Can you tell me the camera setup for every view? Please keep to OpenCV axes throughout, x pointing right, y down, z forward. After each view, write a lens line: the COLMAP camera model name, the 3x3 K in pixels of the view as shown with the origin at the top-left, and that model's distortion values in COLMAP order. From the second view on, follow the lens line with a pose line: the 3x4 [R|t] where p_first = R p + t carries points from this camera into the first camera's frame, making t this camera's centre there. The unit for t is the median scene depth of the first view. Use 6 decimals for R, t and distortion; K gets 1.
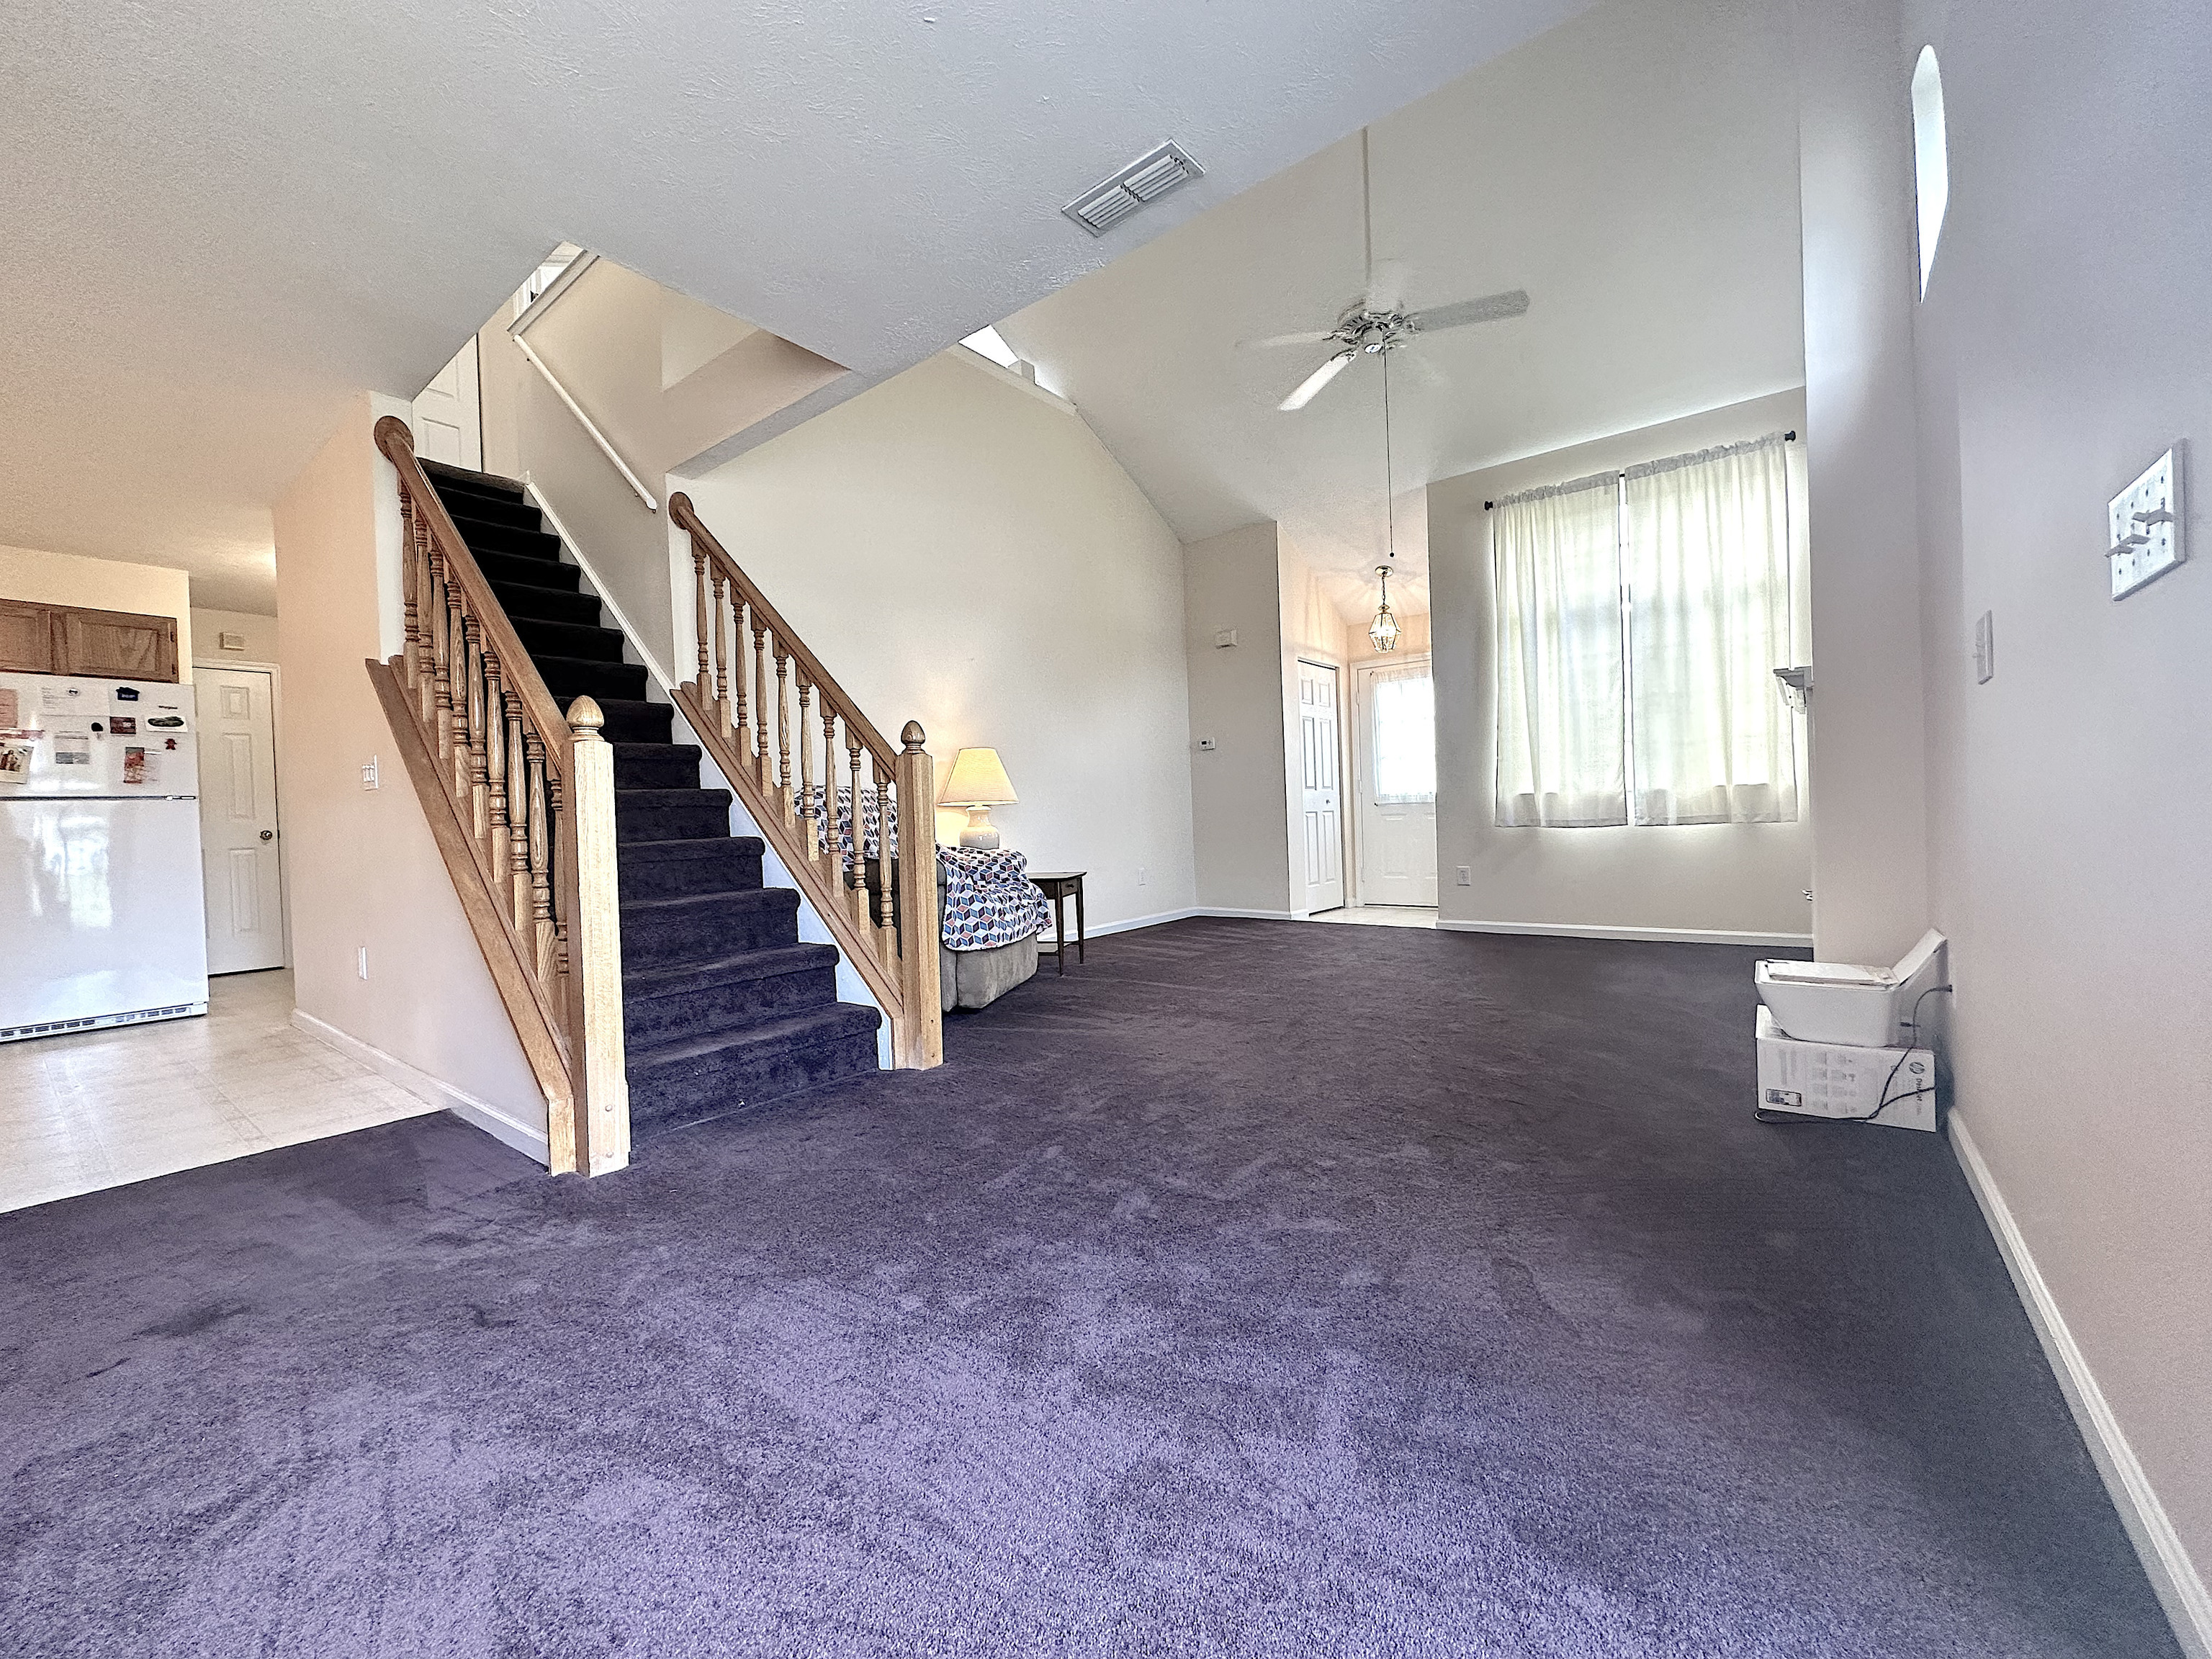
lens RADIAL K [[876.3, 0, 1106.0], [0, 876.3, 829.5], [0, 0, 1]] dist [-0.019094, -0.000069]
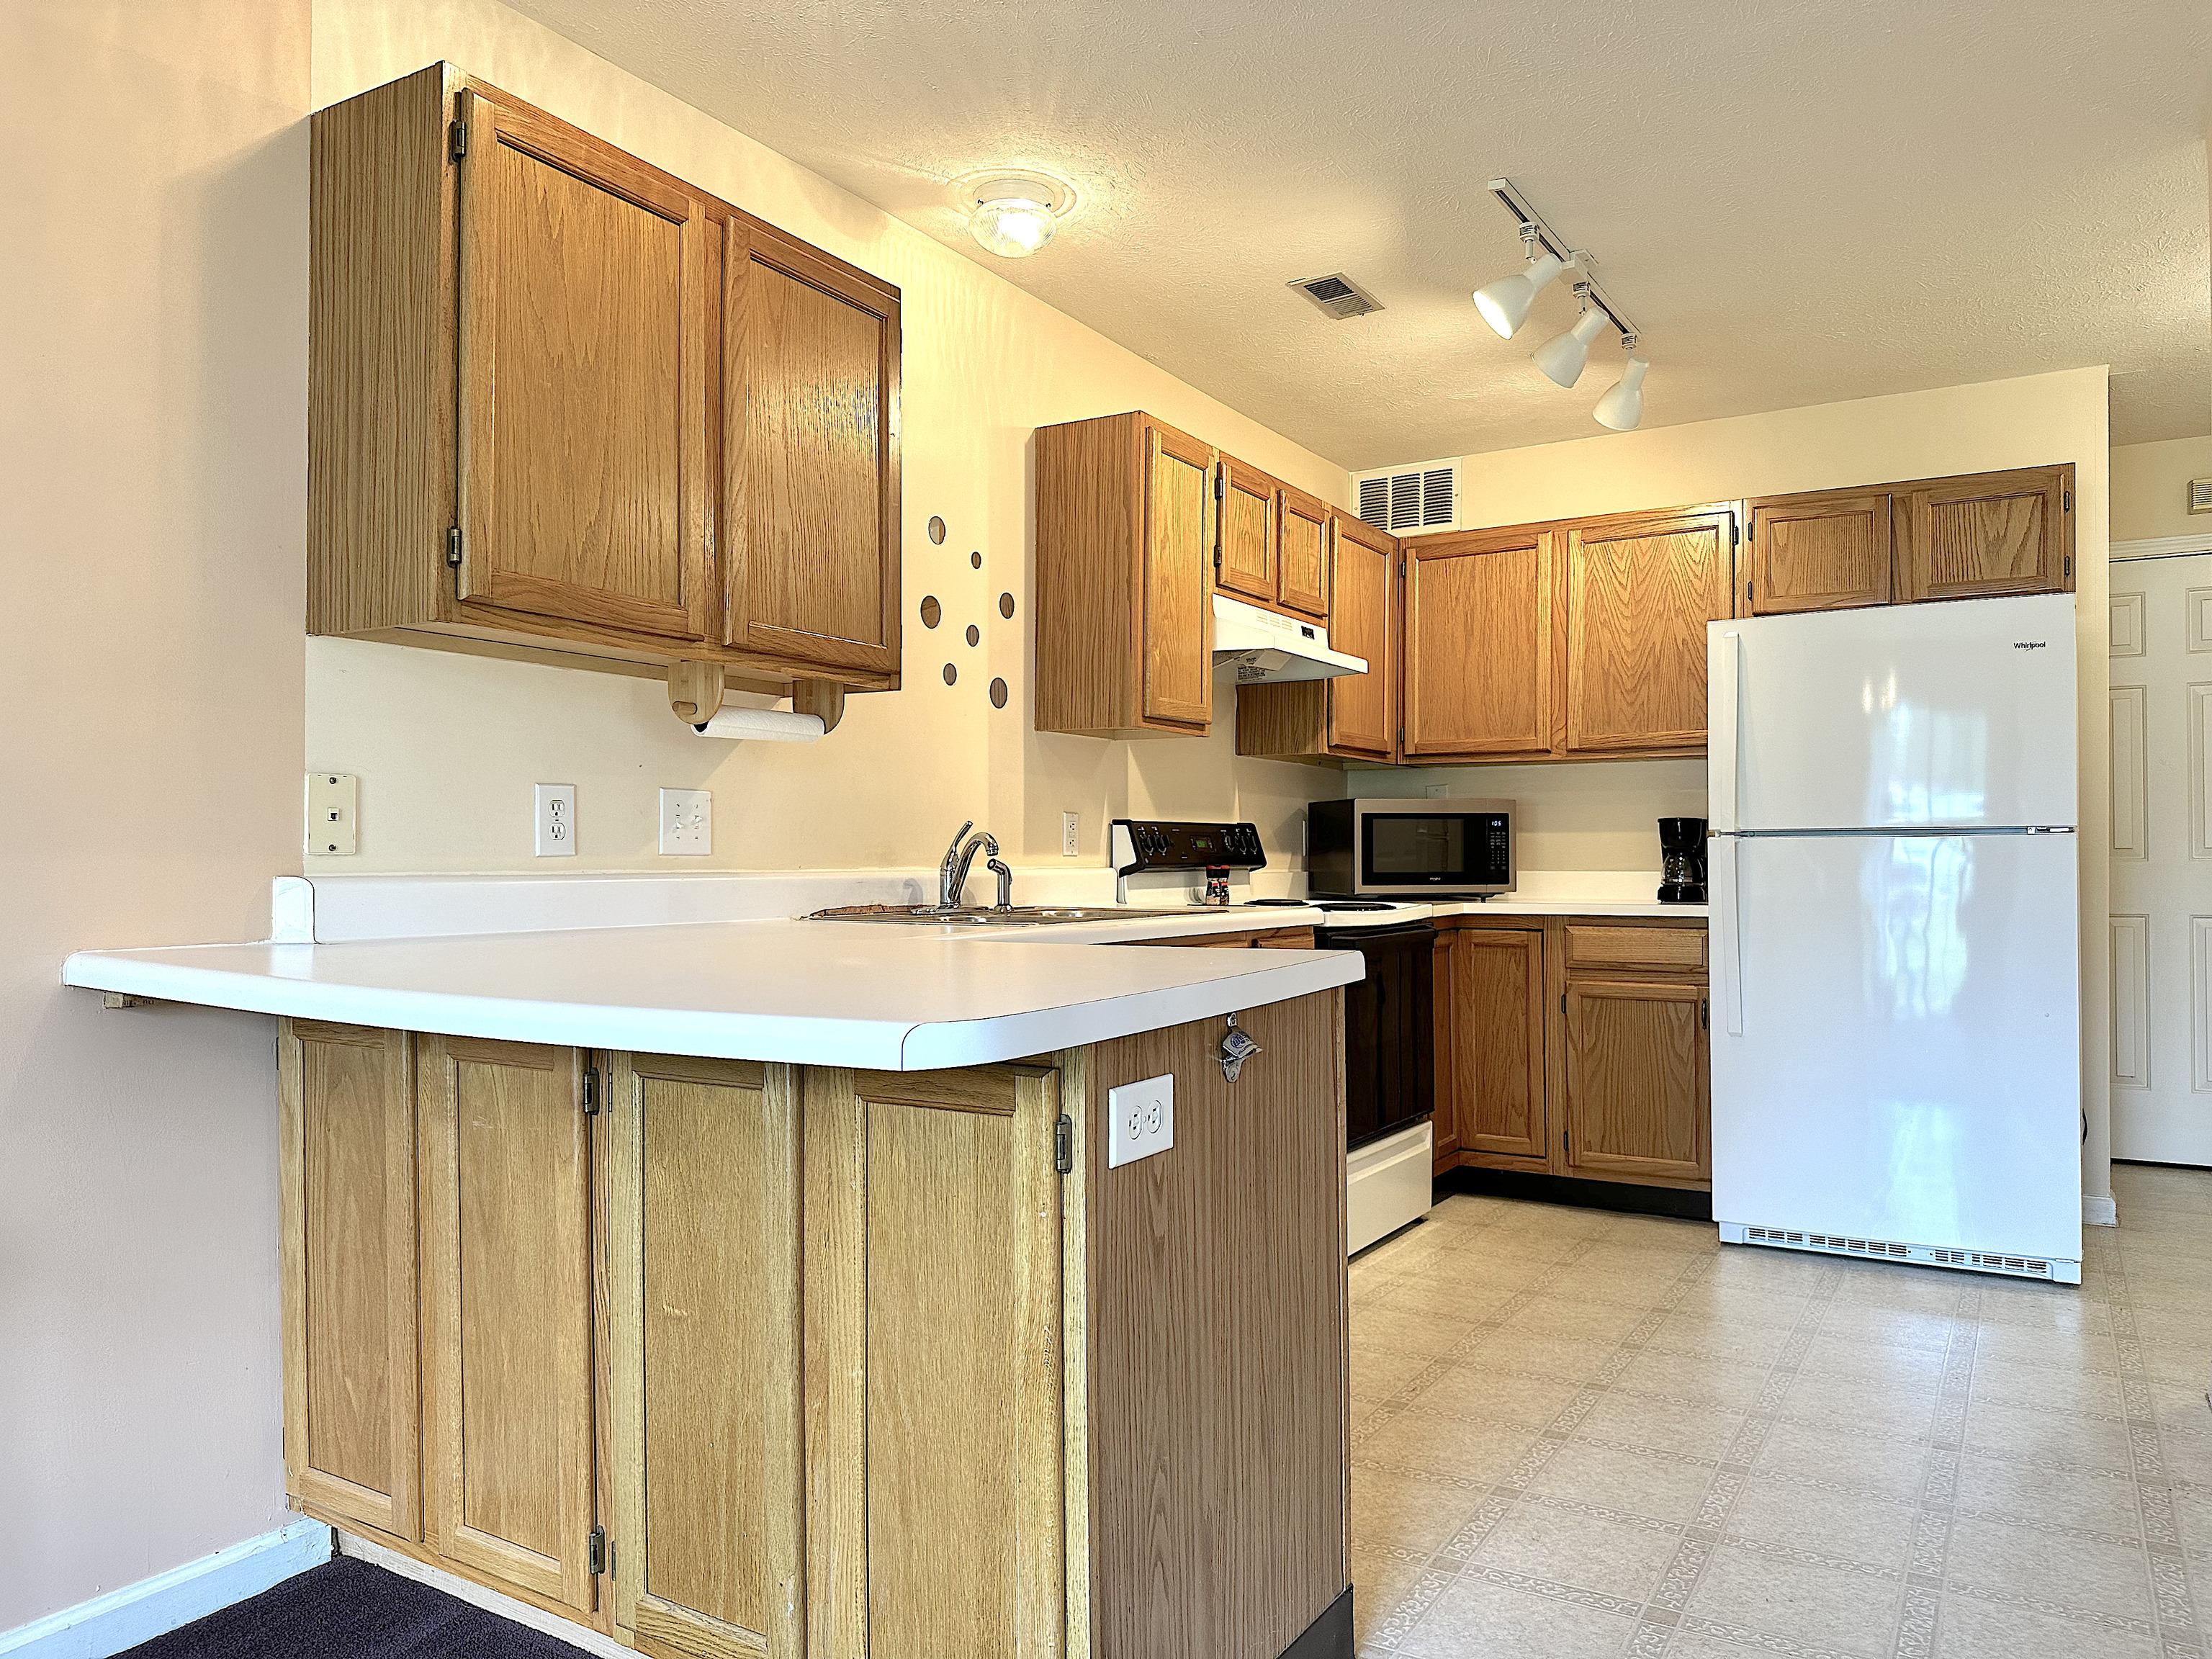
lens RADIAL K [[1555.0, 0, 1106.0], [0, 1555.0, 829.5], [0, 0, 1]] dist [0.145820, -0.254356]
pose [[0.104877, 0.018456, -0.994314, -0.238046], [-0.013574, 0.999761, 0.017125, -0.044117], [0.994393, 0.011701, 0.105103, 0.361706]]
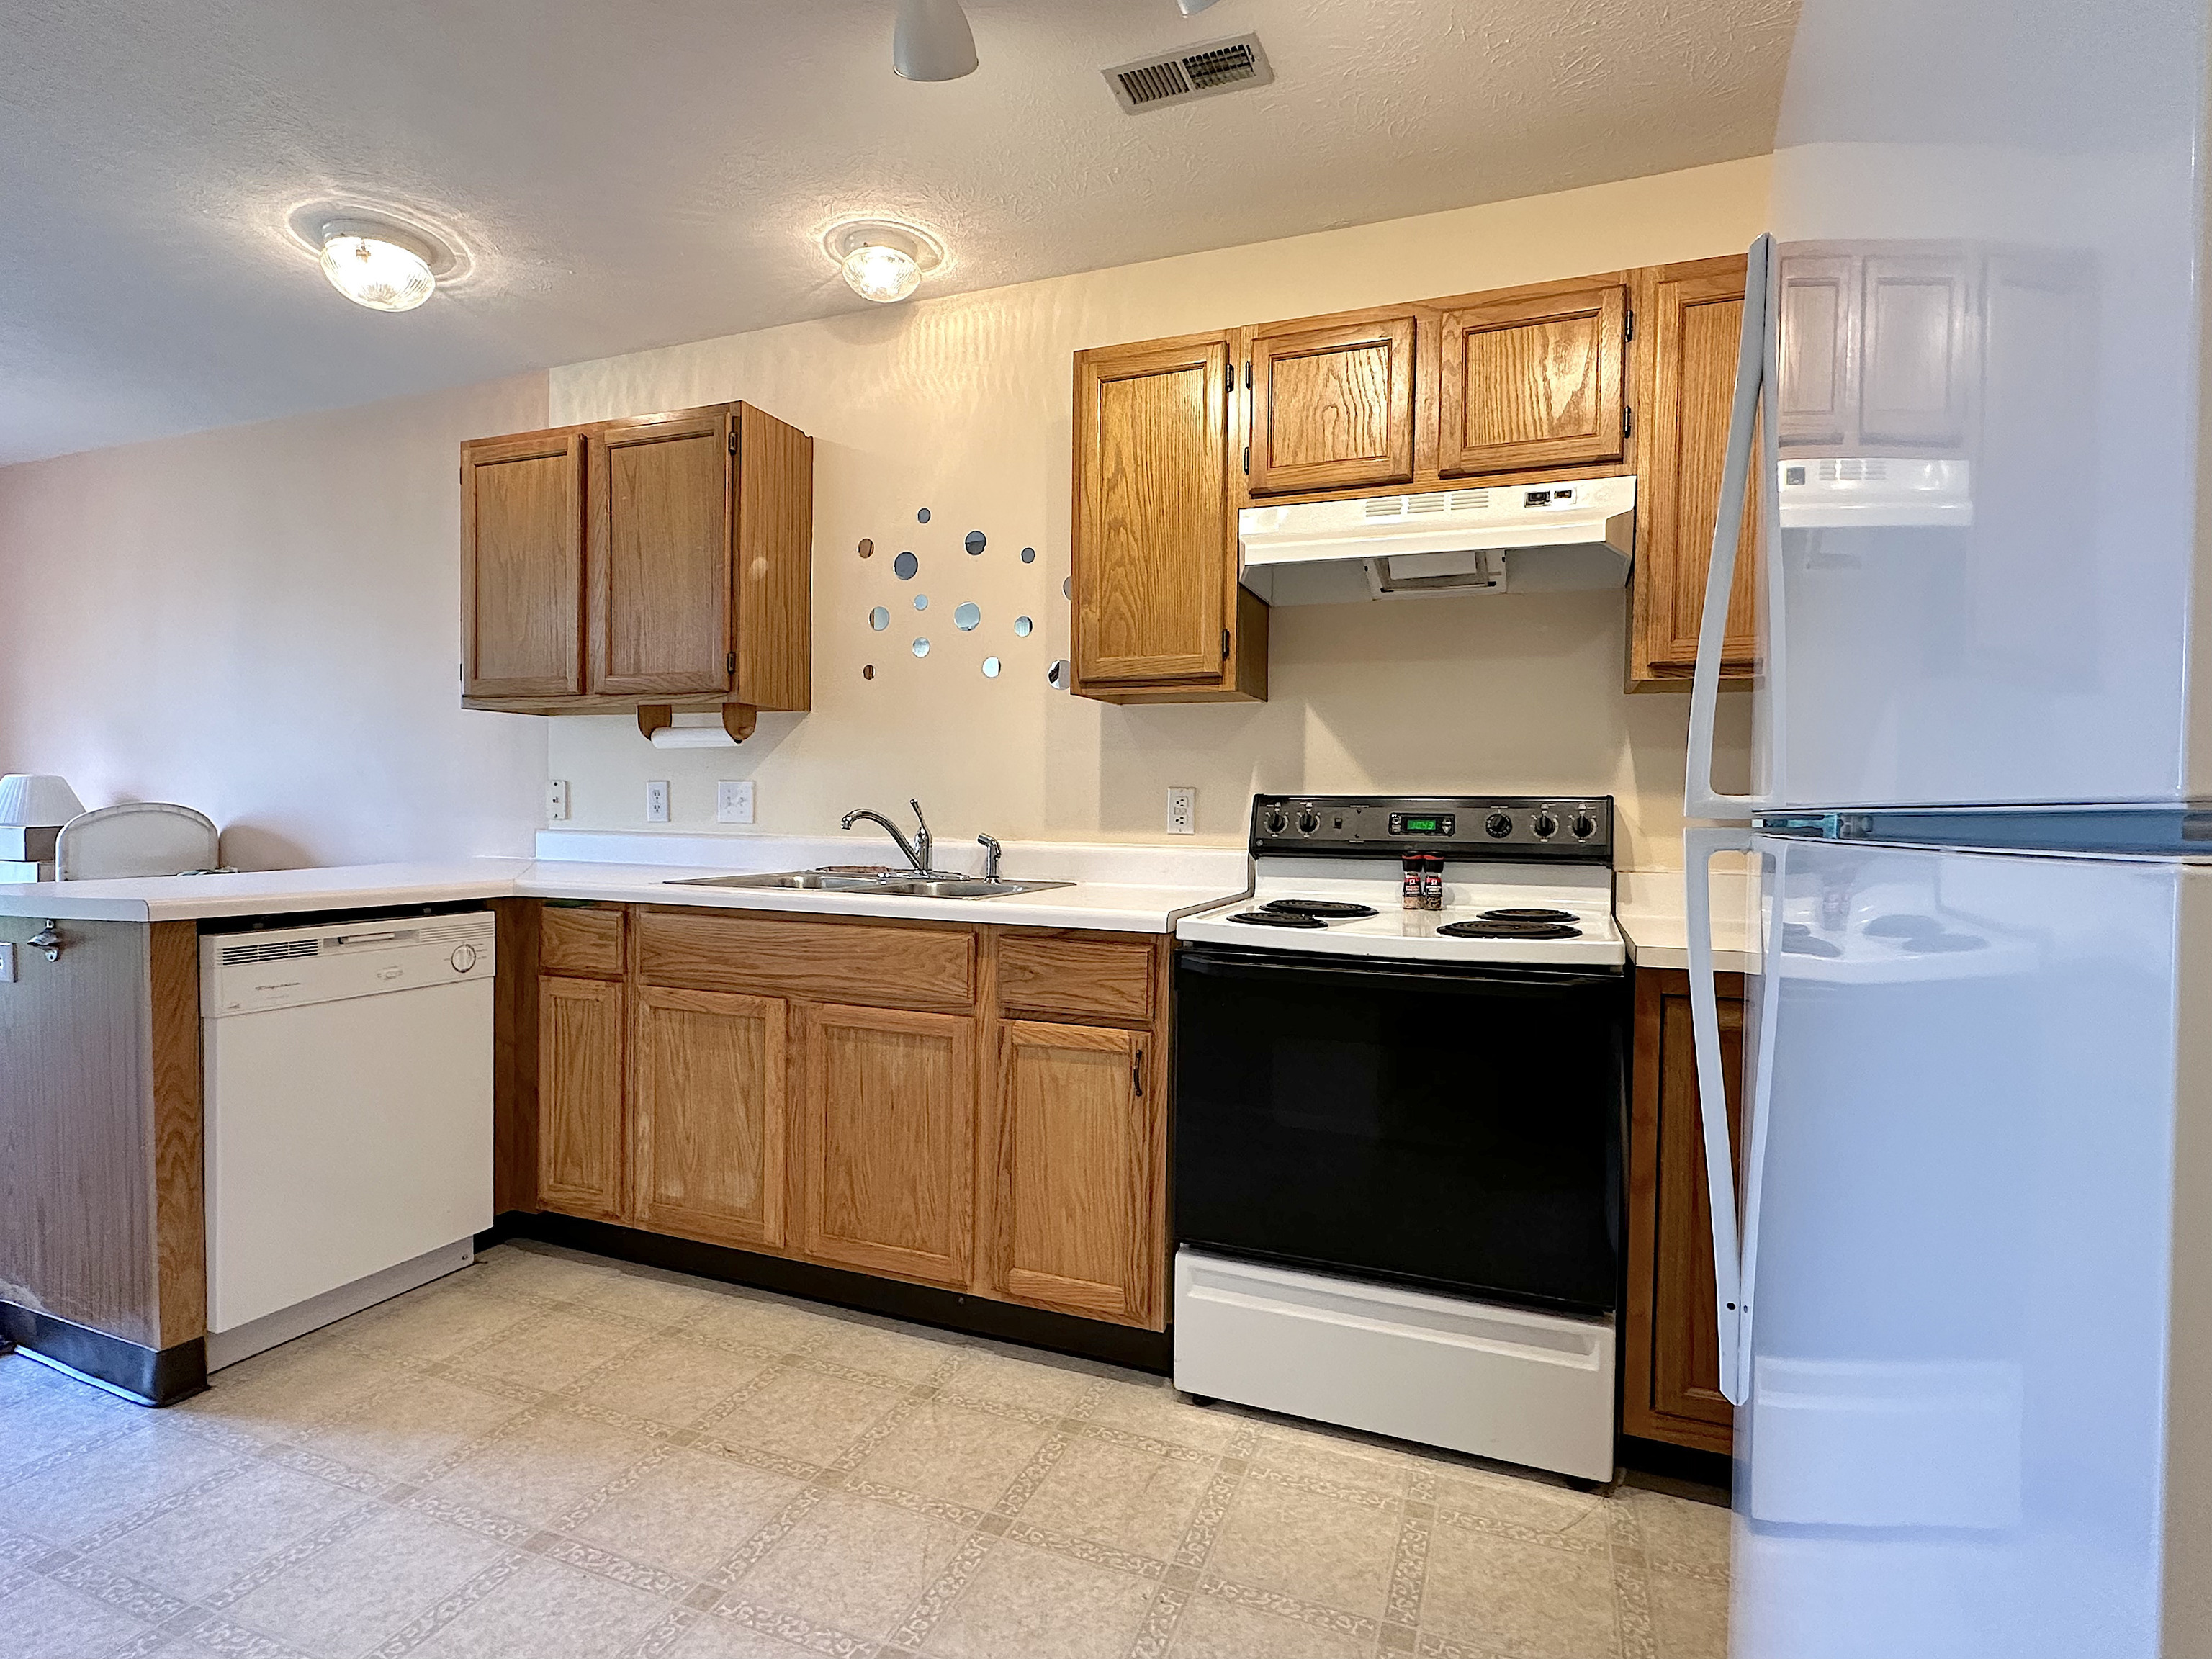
lens RADIAL K [[1129.9, 0, 1106.0], [0, 1129.9, 829.5], [0, 0, 1]] dist [-0.004200, -0.000452]
pose [[-0.964315, 0.028660, -0.263201, -0.938470], [0.018138, 0.998940, 0.042319, -0.042538], [0.264135, 0.036034, -0.963812, 1.015235]]
